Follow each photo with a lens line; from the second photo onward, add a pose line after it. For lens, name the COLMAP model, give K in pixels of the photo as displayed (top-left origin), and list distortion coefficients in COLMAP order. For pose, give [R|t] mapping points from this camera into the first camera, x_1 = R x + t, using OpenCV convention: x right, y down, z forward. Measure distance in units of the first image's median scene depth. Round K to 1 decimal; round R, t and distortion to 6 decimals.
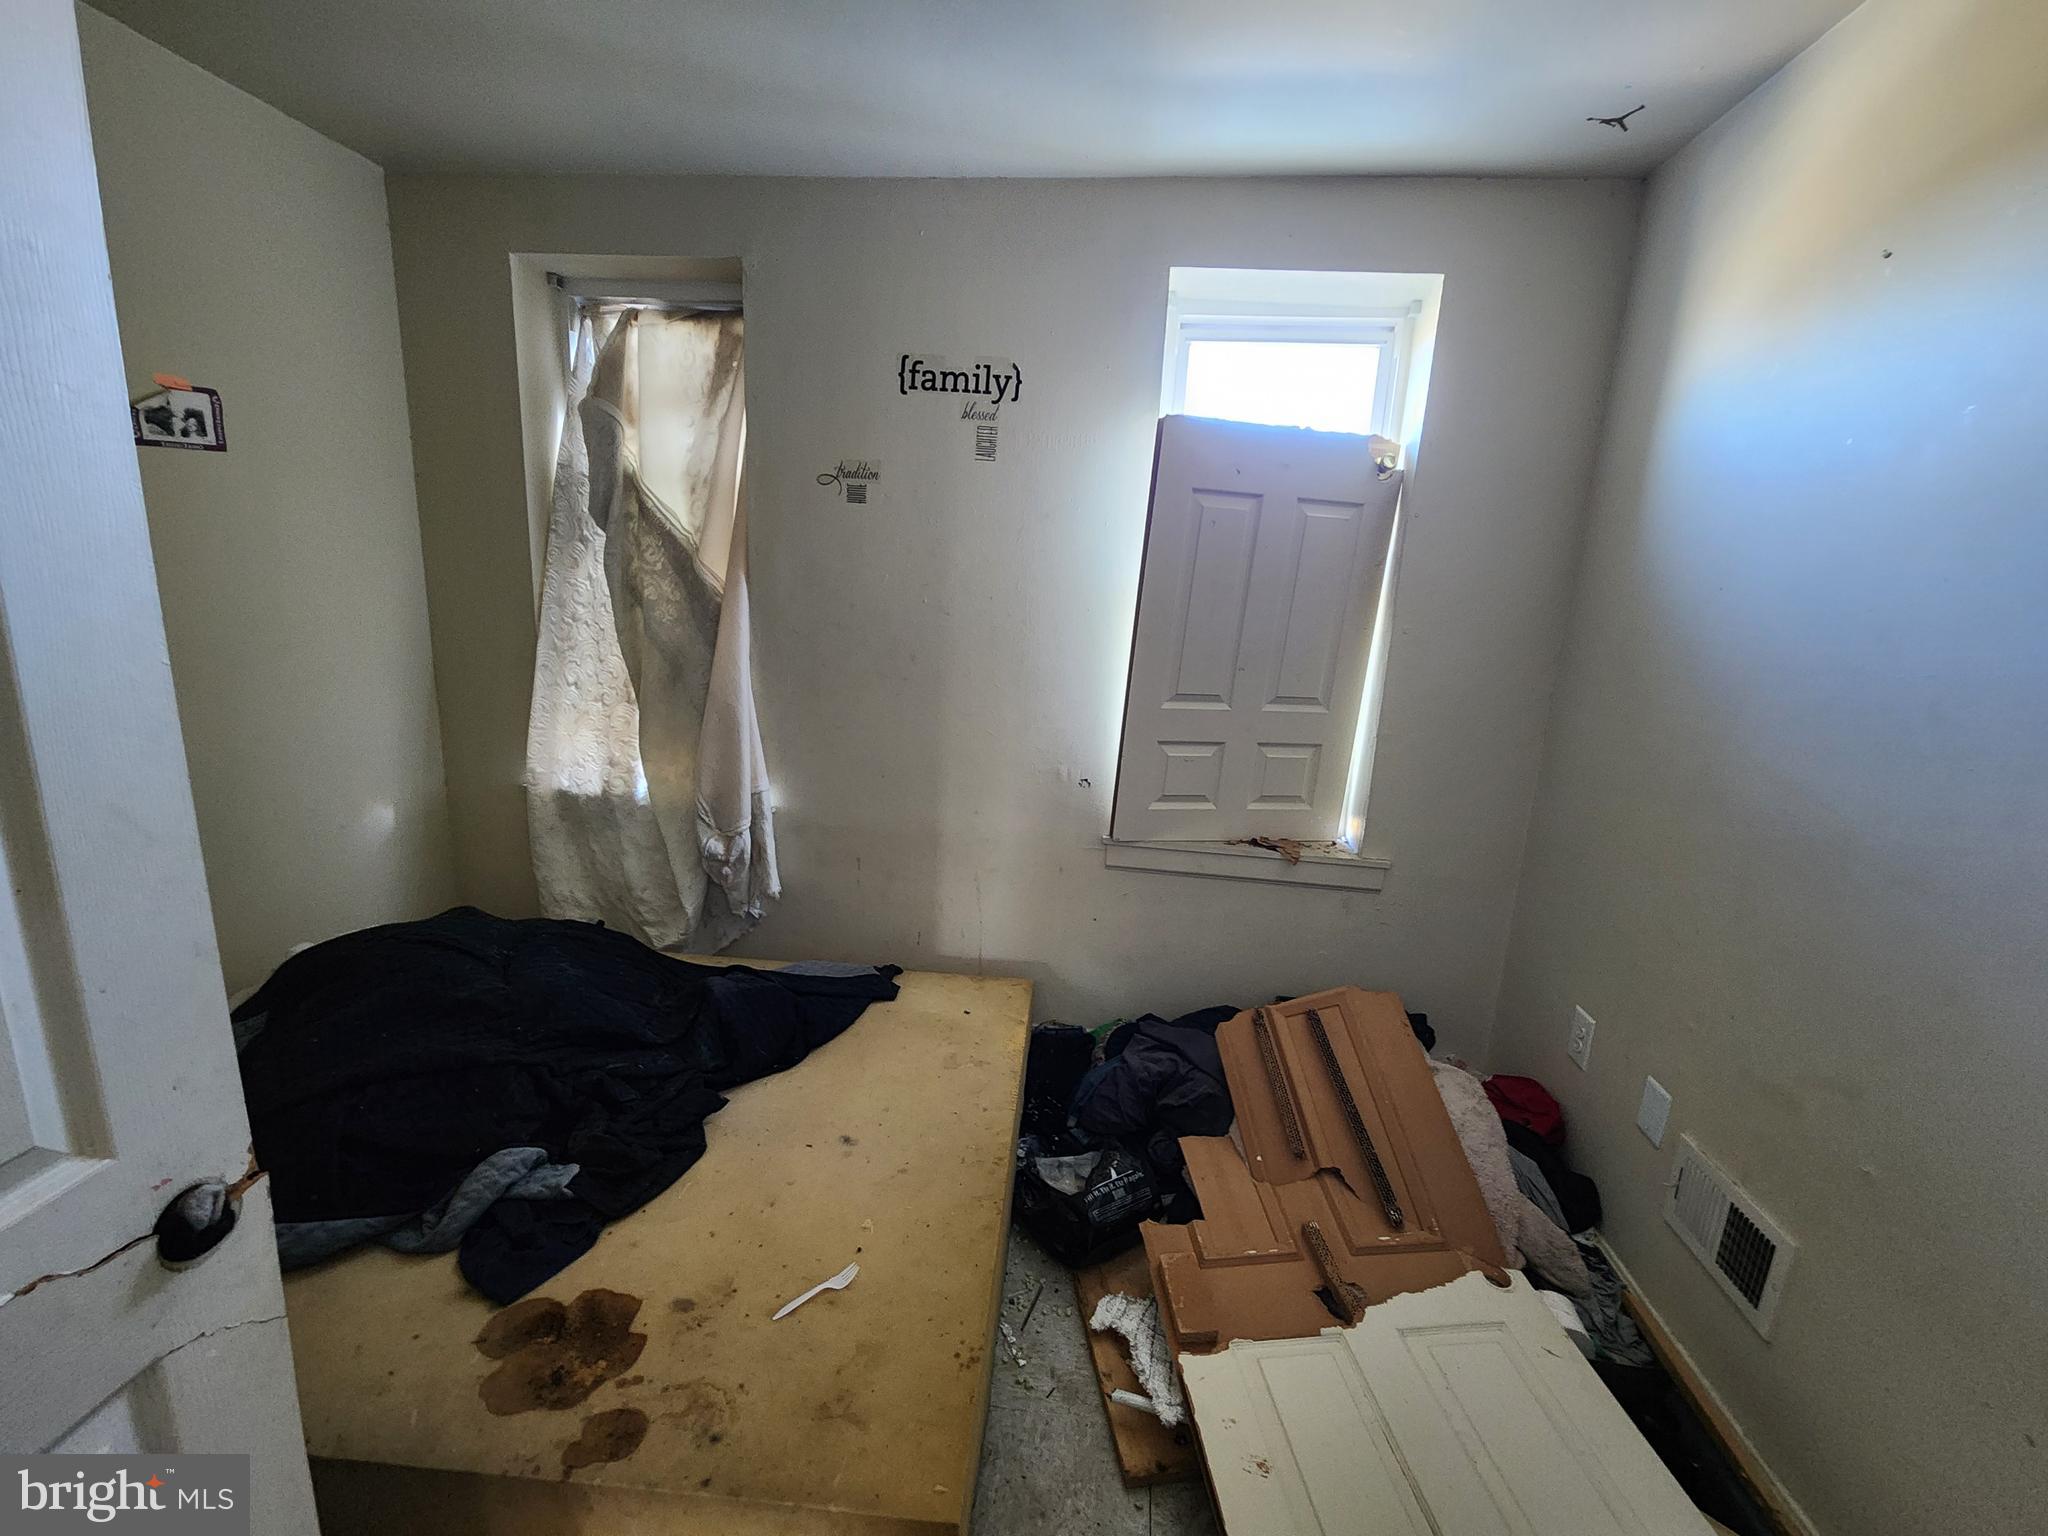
lens RADIAL K [[829.4, 0, 1040.1], [0, 829.4, 773.2], [0, 0, 1]] dist [0.000233, -0.002116]
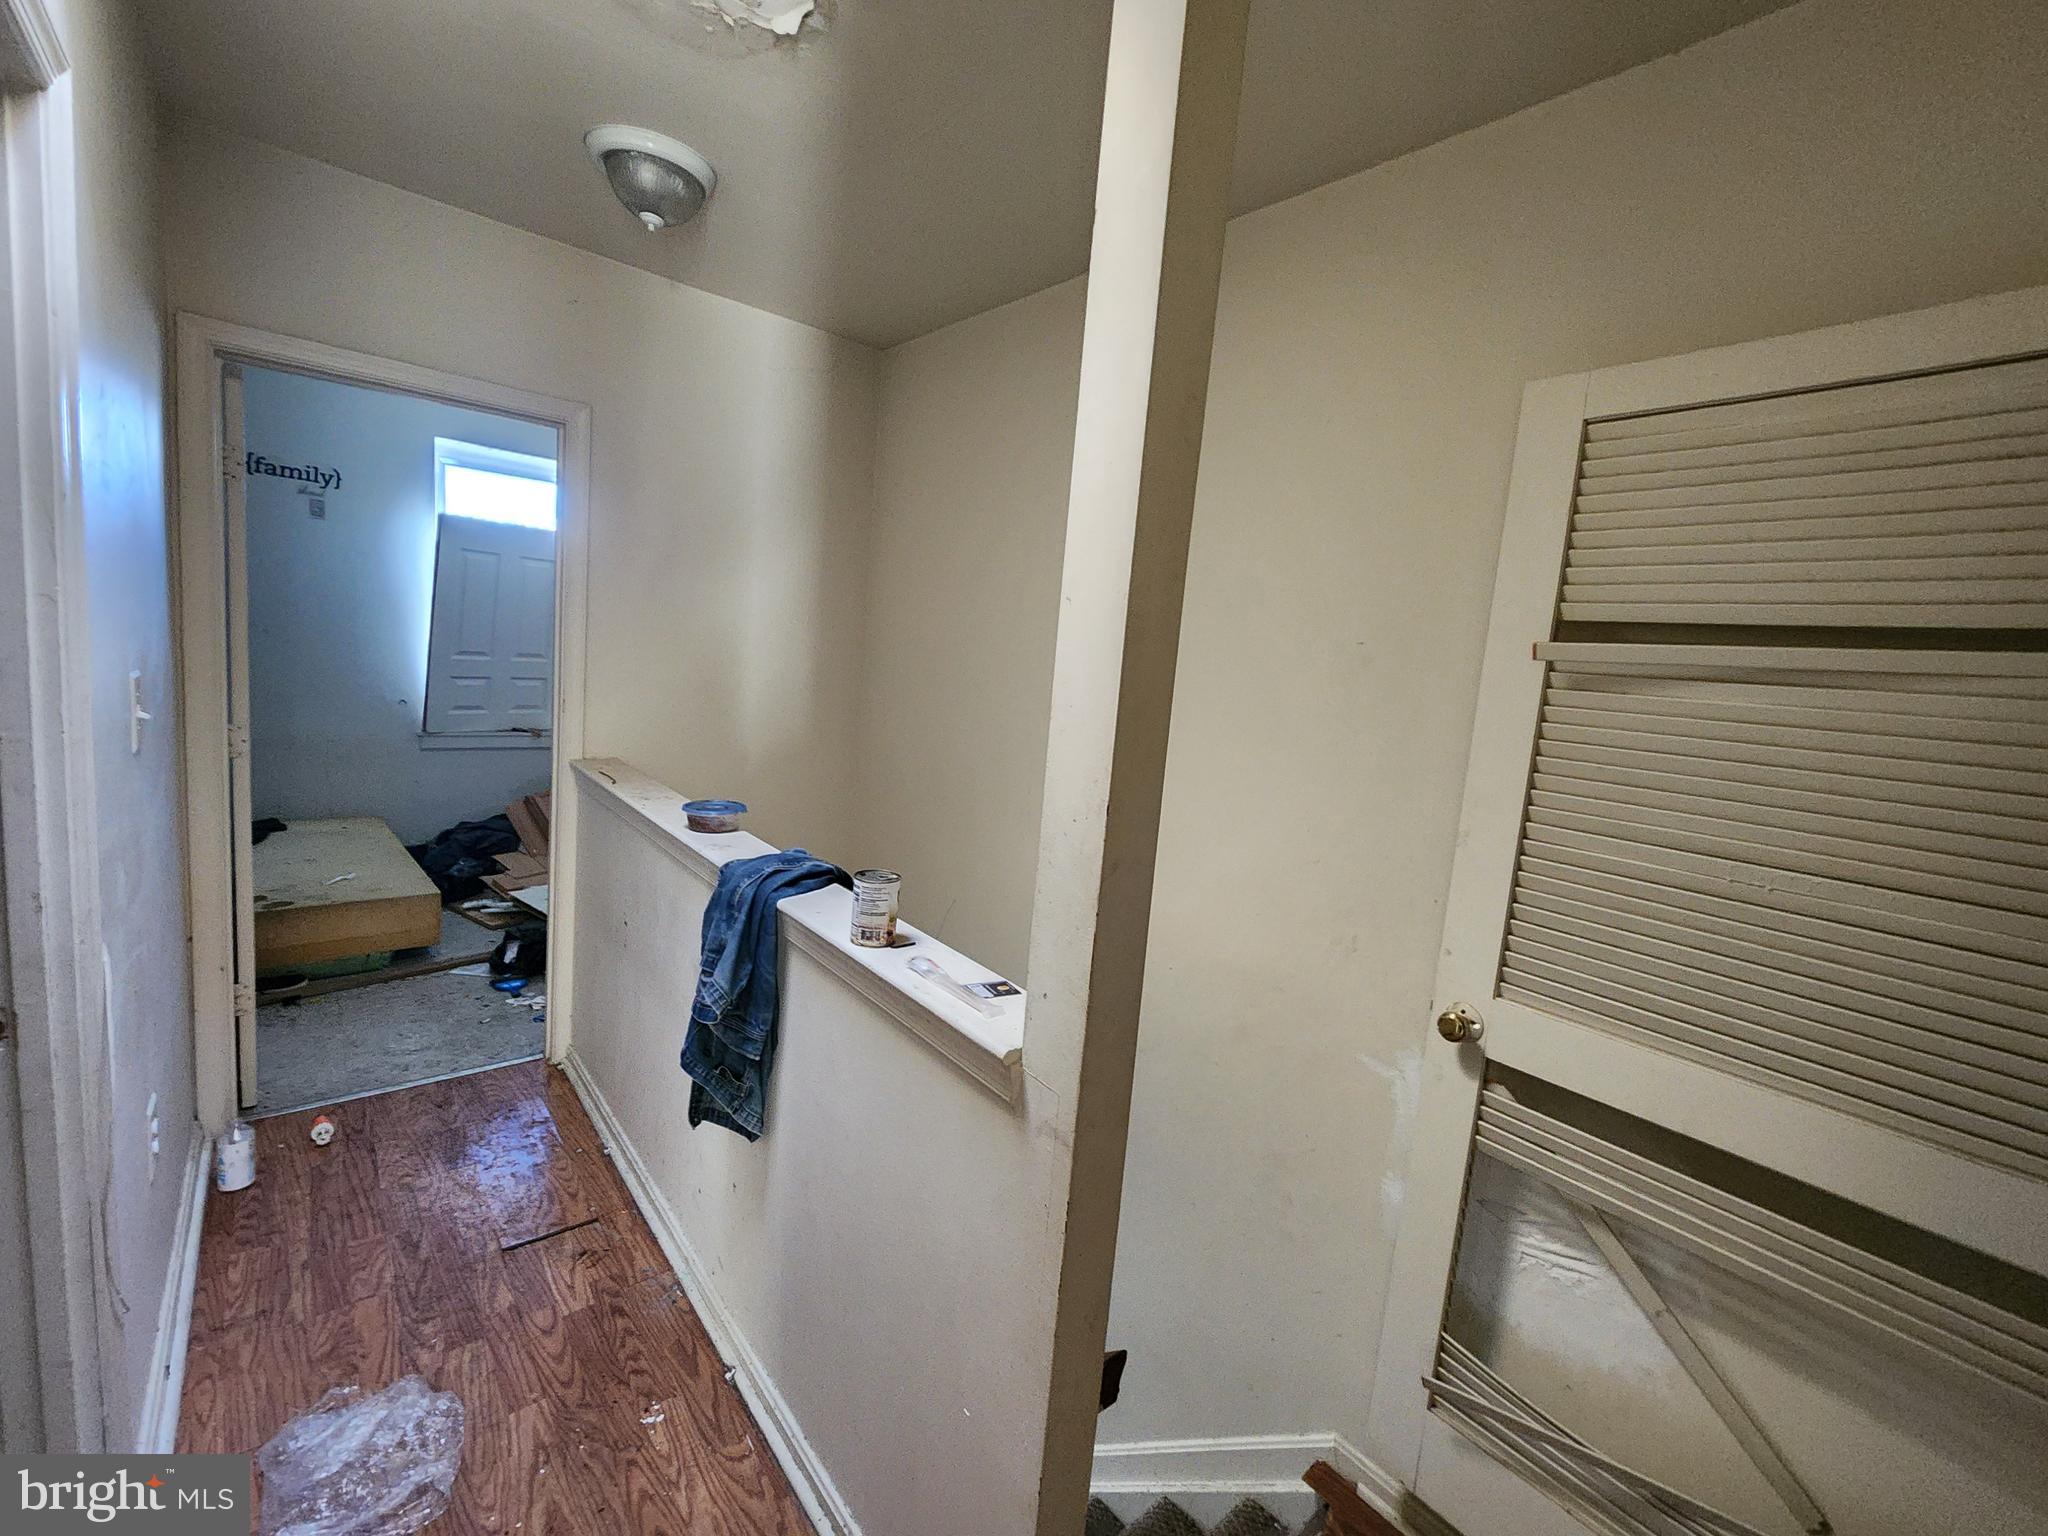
lens RADIAL K [[829.4, 0, 1040.3], [0, 829.4, 747.2], [0, 0, 1]] dist [0.000233, -0.002116]
pose [[0.659895, -0.083687, 0.746683, -0.412181], [0.108687, 0.993958, 0.015346, 0.248955], [-0.743455, 0.071028, 0.665003, -1.295907]]
